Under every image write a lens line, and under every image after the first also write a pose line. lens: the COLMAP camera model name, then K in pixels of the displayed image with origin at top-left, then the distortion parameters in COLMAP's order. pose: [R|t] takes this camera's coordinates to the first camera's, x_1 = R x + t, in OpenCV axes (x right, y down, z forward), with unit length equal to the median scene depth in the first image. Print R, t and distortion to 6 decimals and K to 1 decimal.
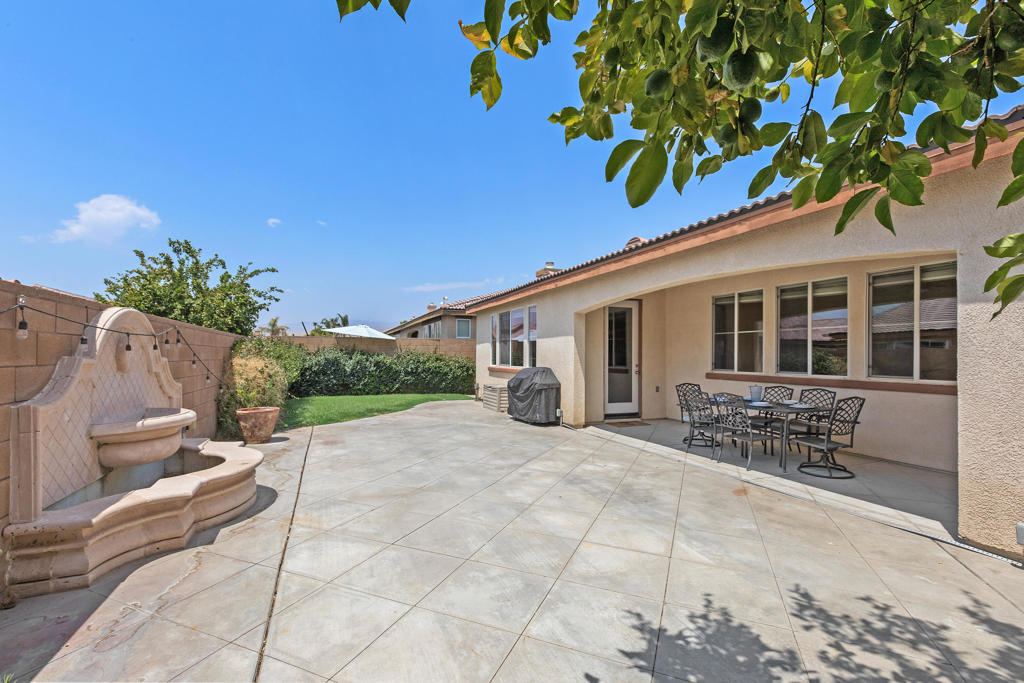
lens RADIAL K [[467.0, 0, 513.4], [0, 467.0, 349.6], [0, 0, 1]] dist [0.001451, -0.001644]
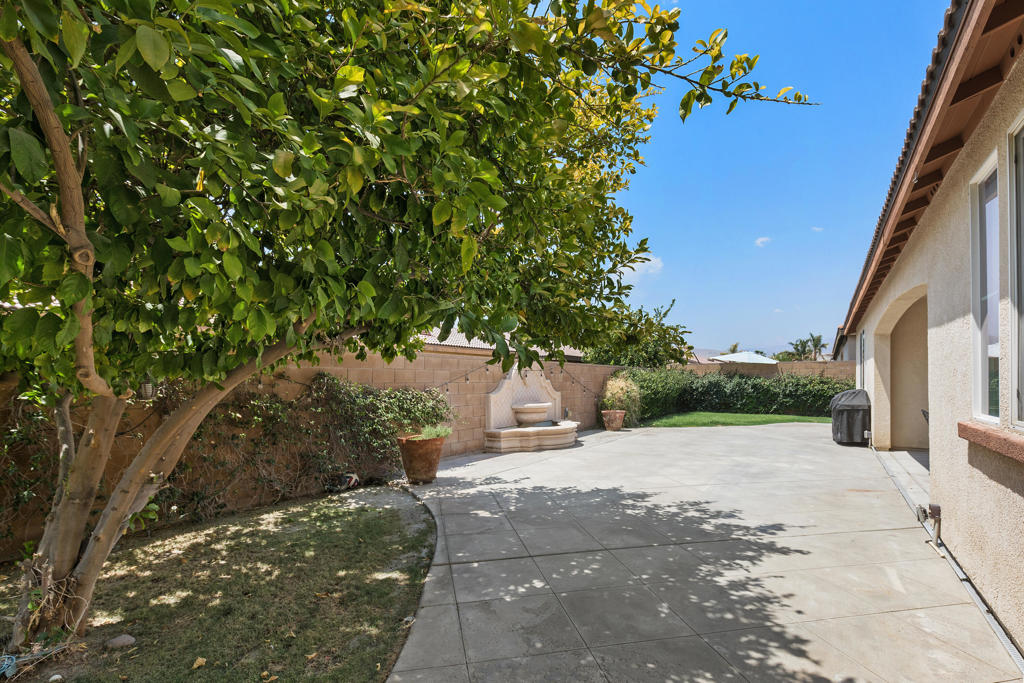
lens RADIAL K [[467.0, 0, 504.1], [0, 467.0, 380.3], [0, 0, 1]] dist [0.001451, -0.001644]
pose [[0.565155, -0.003762, -0.824976, 1.011773], [0.015044, 0.999870, 0.005747, 0.002905], [0.824848, -0.015659, 0.565138, -0.444213]]
